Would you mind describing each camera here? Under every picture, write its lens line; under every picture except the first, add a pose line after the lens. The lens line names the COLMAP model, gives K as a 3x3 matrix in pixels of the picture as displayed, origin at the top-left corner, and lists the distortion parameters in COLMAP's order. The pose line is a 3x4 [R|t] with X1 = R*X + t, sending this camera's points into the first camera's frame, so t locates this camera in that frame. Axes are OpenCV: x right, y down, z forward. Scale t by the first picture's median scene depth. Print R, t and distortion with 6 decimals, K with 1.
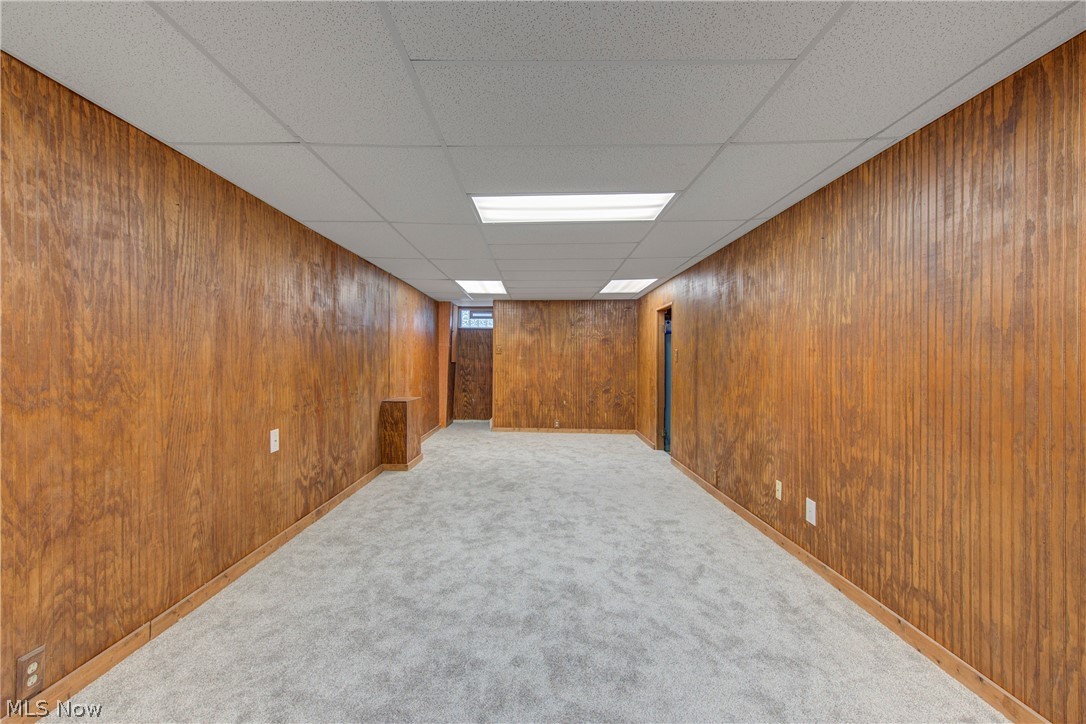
lens RADIAL K [[464.5, 0, 539.5], [0, 464.5, 364.0], [0, 0, 1]] dist [-0.001675, -0.001050]
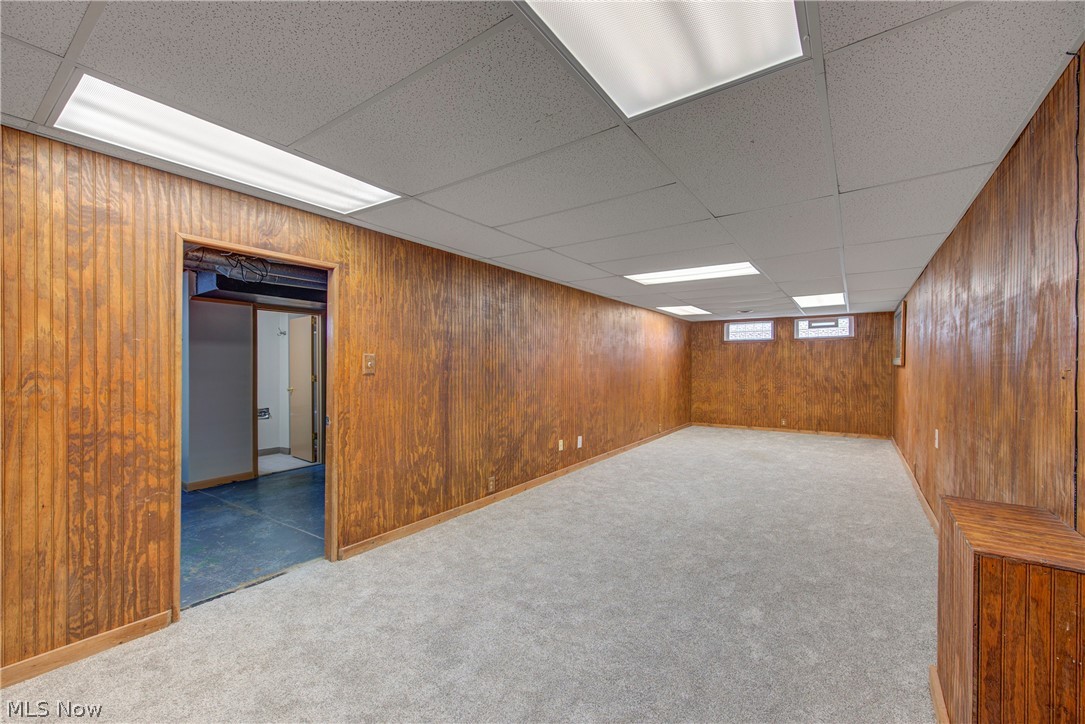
lens RADIAL K [[443.4, 0, 549.6], [0, 443.4, 362.7], [0, 0, 1]] dist [0.002009, -0.000102]
pose [[-0.817331, 0.001680, 0.576166, -0.350145], [0.002158, 0.999998, 0.000147, -0.030205], [-0.576164, 0.001364, -0.817333, 2.097751]]
